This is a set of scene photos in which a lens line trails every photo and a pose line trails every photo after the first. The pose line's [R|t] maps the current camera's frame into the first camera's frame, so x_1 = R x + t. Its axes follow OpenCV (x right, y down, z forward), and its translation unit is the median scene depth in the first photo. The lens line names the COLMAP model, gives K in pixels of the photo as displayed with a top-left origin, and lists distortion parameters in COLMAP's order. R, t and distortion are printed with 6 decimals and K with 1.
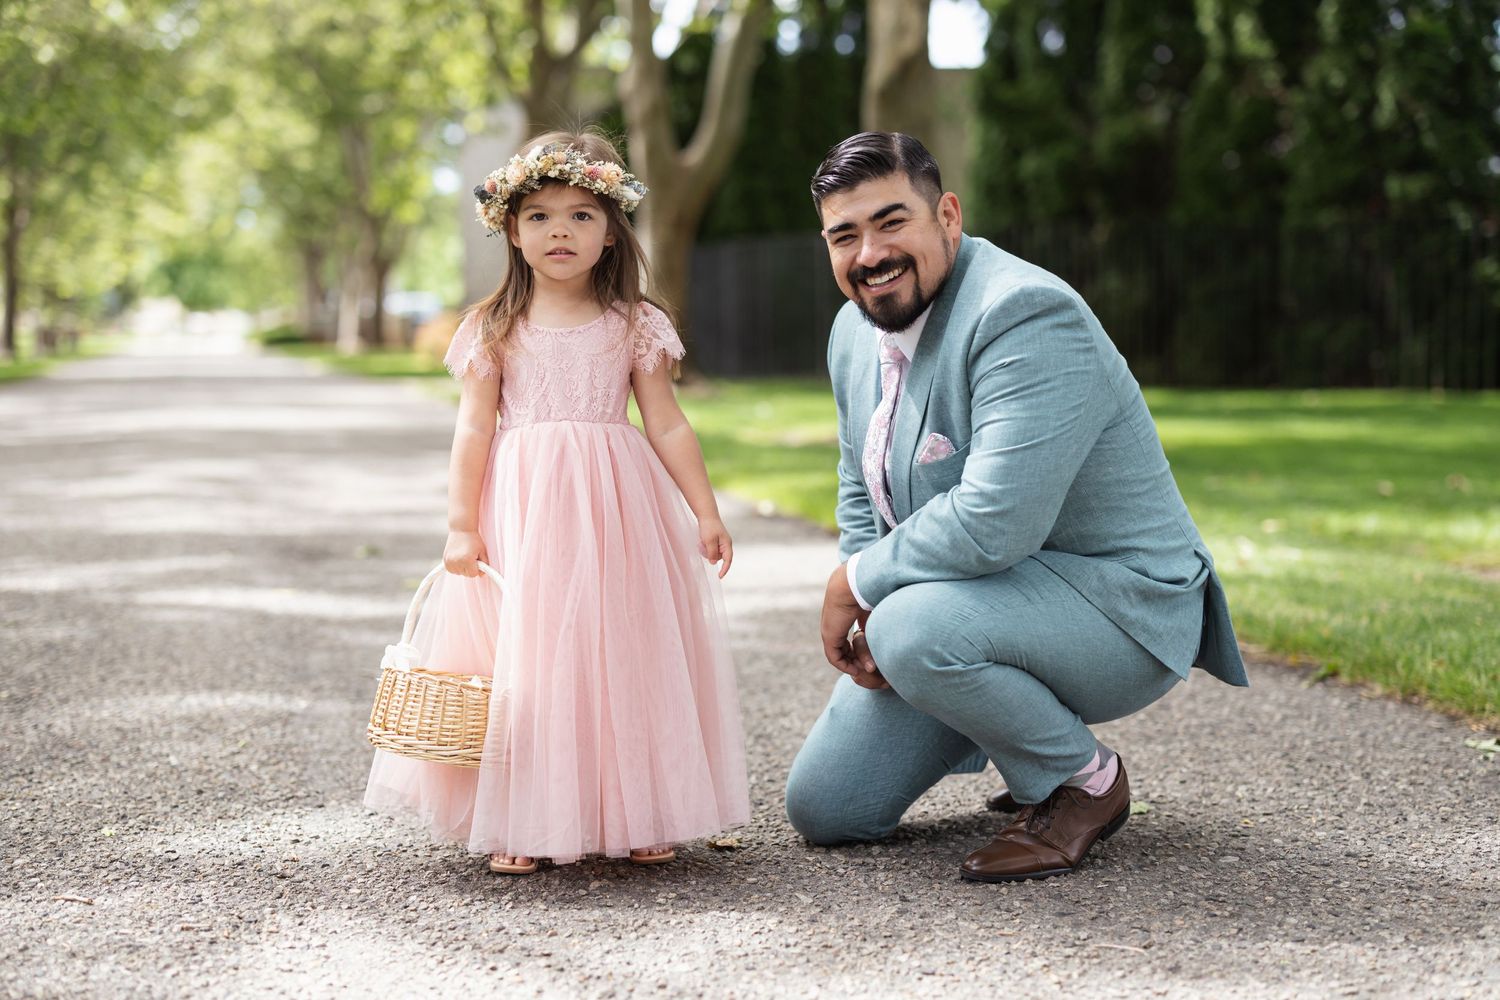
lens RADIAL K [[1989.0, 0, 750.0], [0, 1989.0, 500.0], [0, 0, 1]] dist [-0.007550, -0.060677]
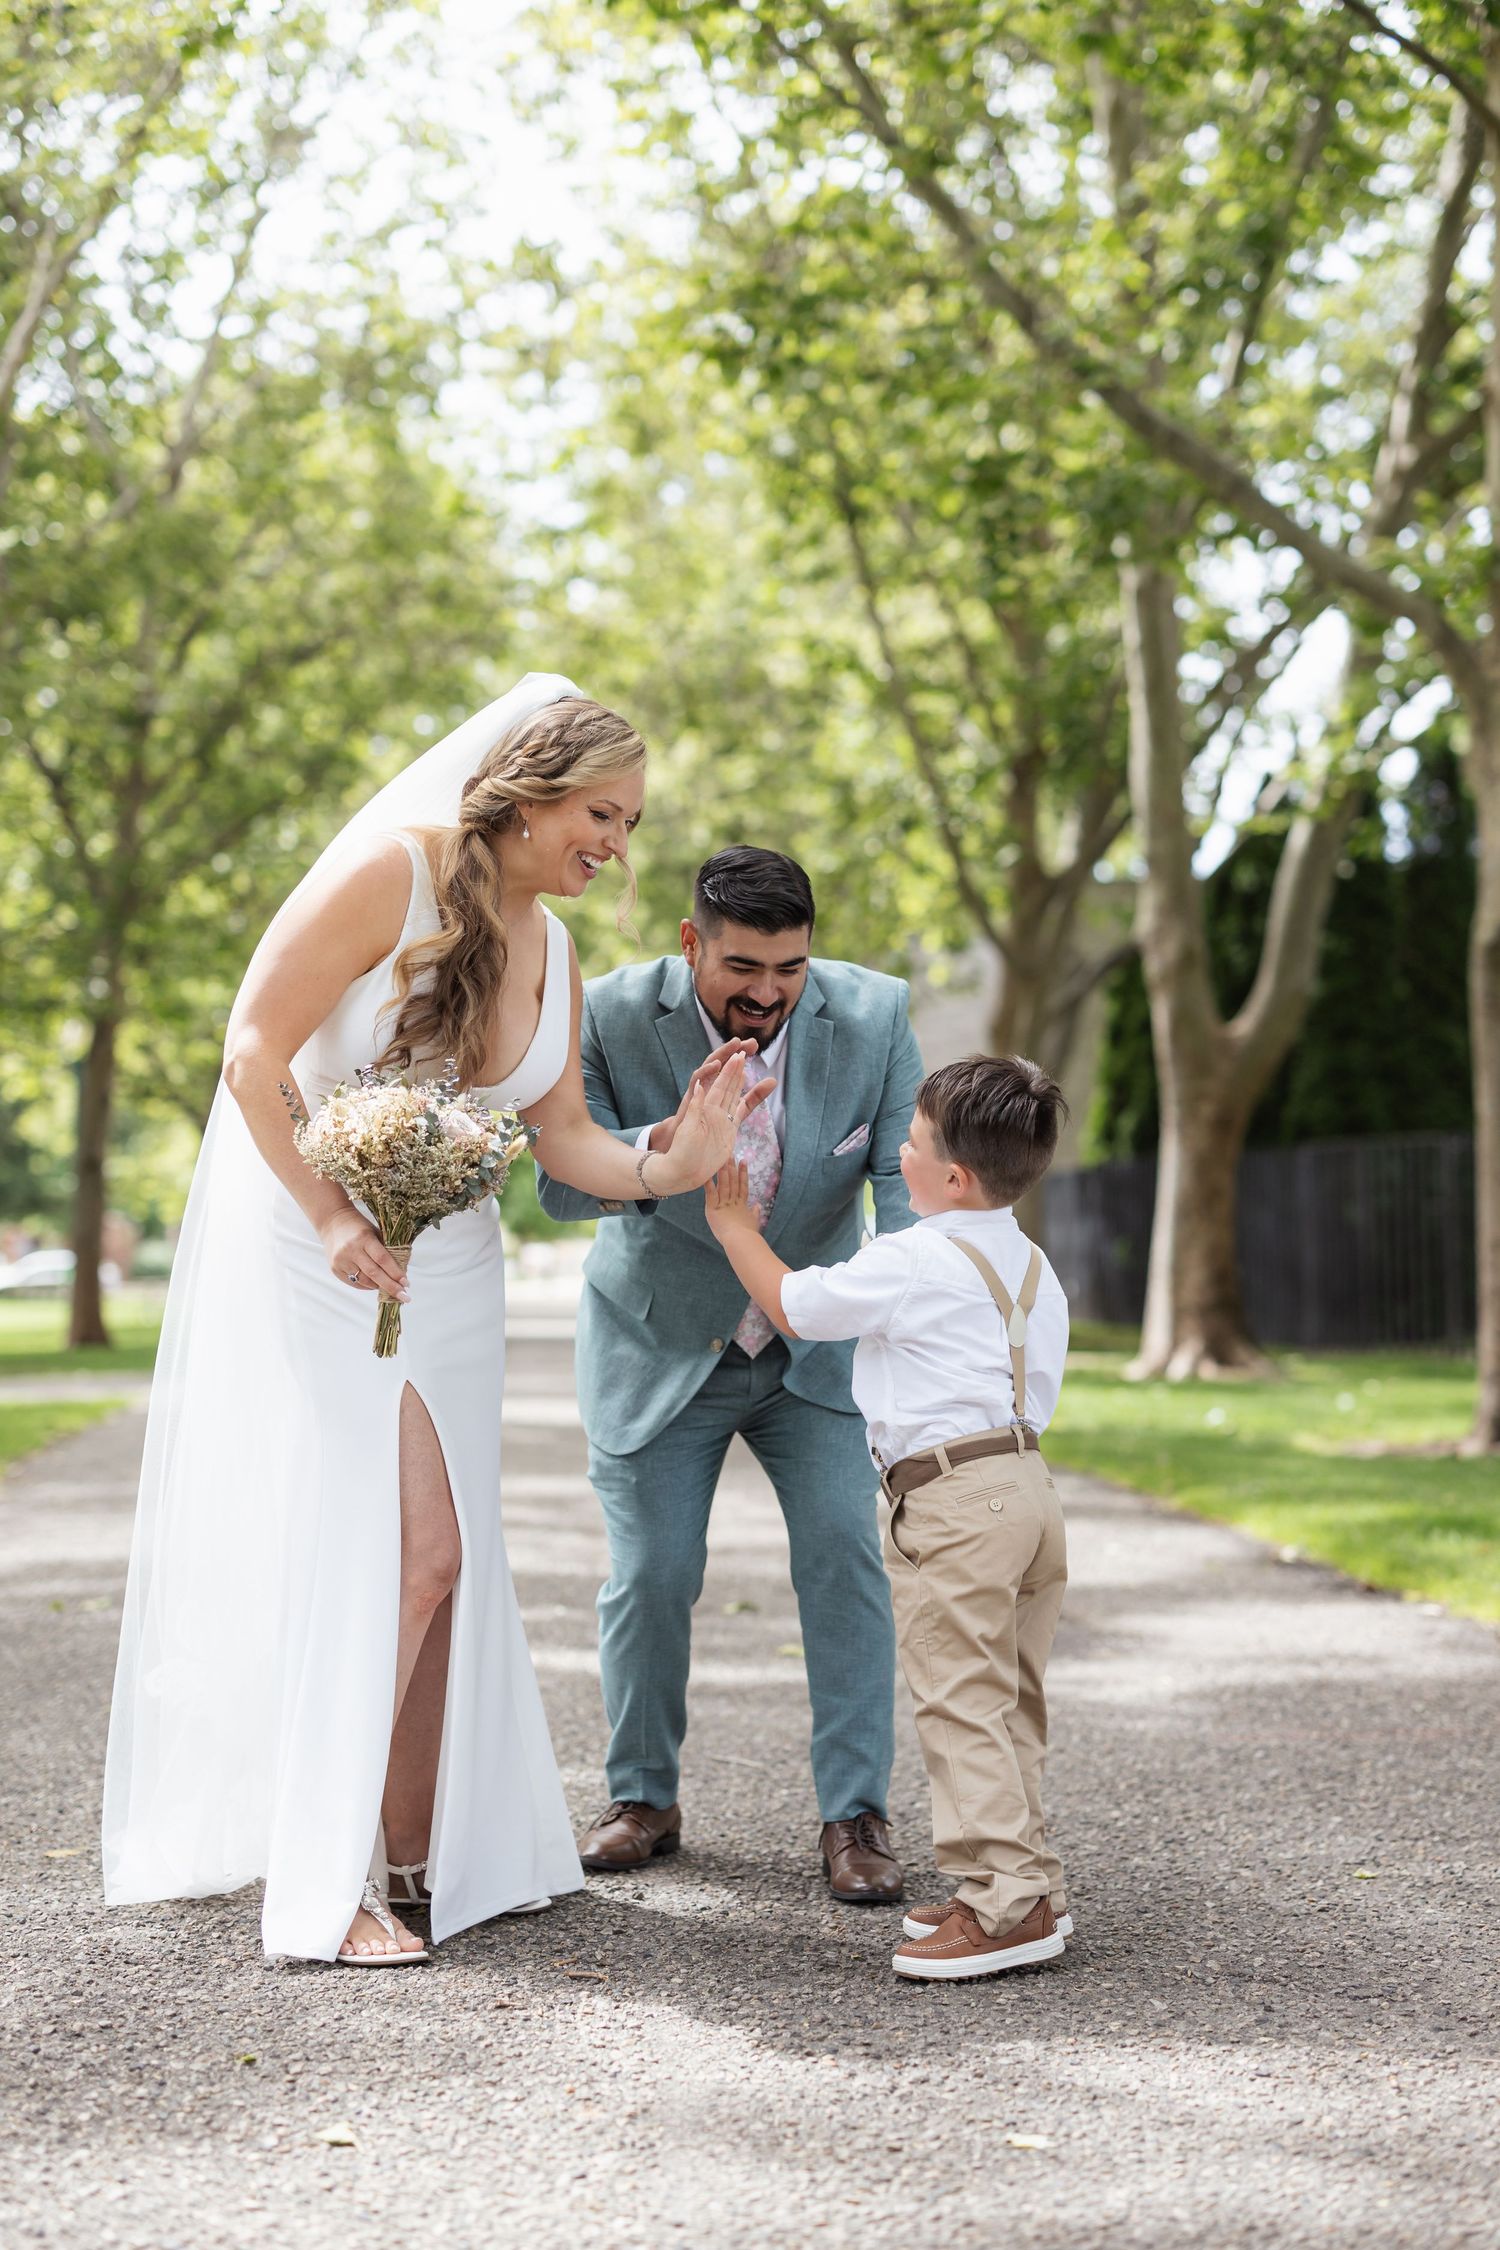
lens RADIAL K [[3156.4, 0, 754.5], [0, 3156.4, 1207.0], [0, 0, 1]] dist [-0.030321, 0.025398]
pose [[0.979662, -0.011985, -0.200295, 0.084386], [-0.008074, 0.995052, -0.099028, -0.010880], [0.200491, 0.098631, 0.974718, -0.287844]]
